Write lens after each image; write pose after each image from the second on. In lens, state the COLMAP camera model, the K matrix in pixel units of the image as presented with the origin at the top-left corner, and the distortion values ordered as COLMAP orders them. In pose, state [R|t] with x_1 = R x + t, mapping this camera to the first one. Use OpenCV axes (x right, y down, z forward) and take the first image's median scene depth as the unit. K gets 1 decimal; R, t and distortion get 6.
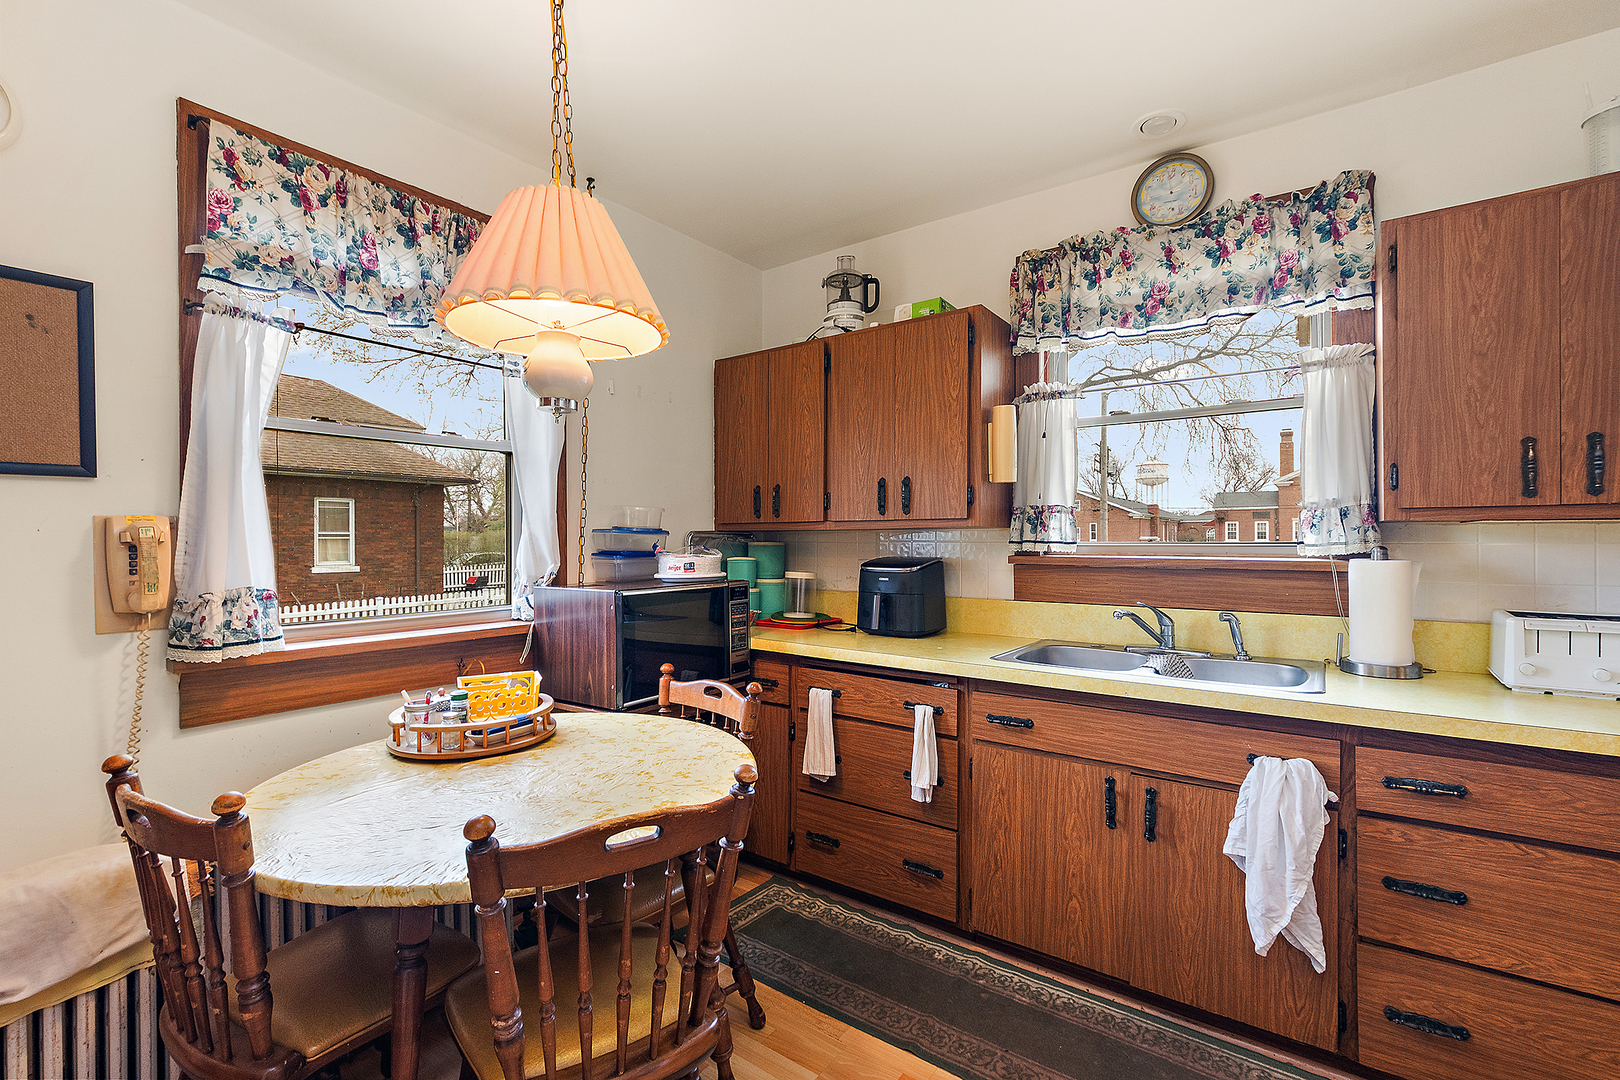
lens RADIAL K [[715.3, 0, 801.7], [0, 715.3, 538.4], [0, 0, 1]] dist [0.012934, 0.000074]
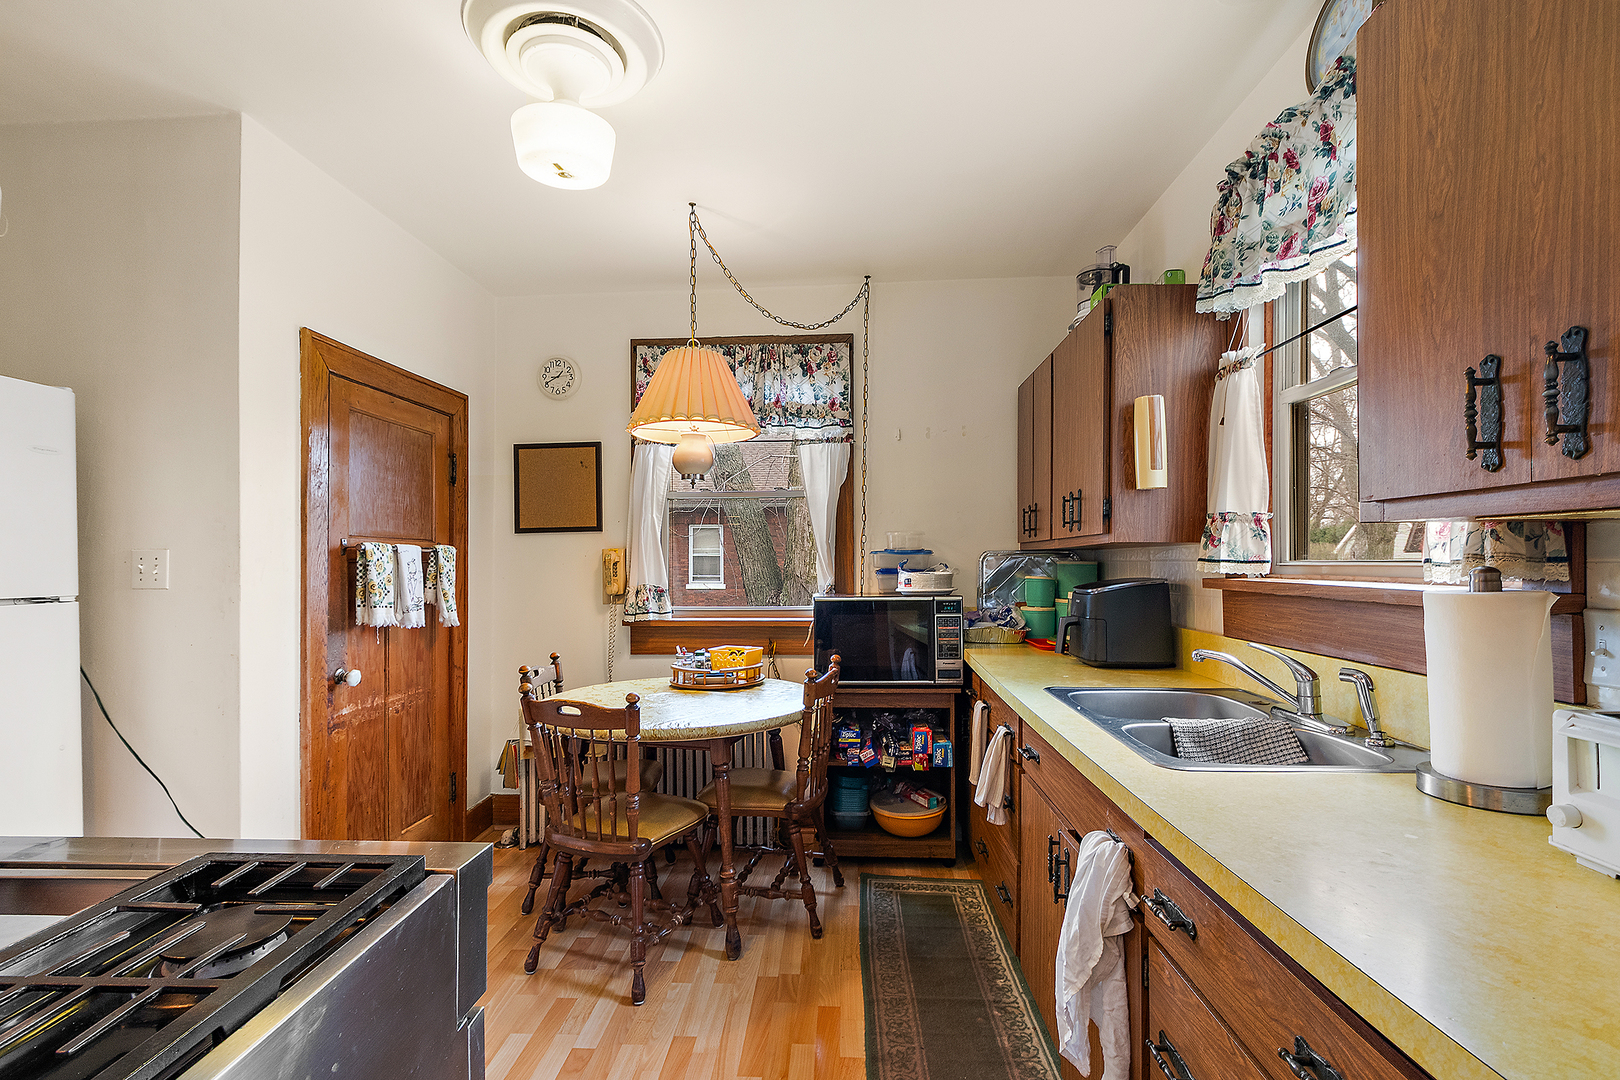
lens RADIAL K [[715.3, 0, 807.6], [0, 715.3, 554.2], [0, 0, 1]] dist [0.012934, 0.000074]
pose [[0.569182, -0.010050, -0.822150, 1.037401], [0.008223, 0.999945, -0.006530, 0.001090], [0.822171, -0.003044, 0.569233, 0.274240]]
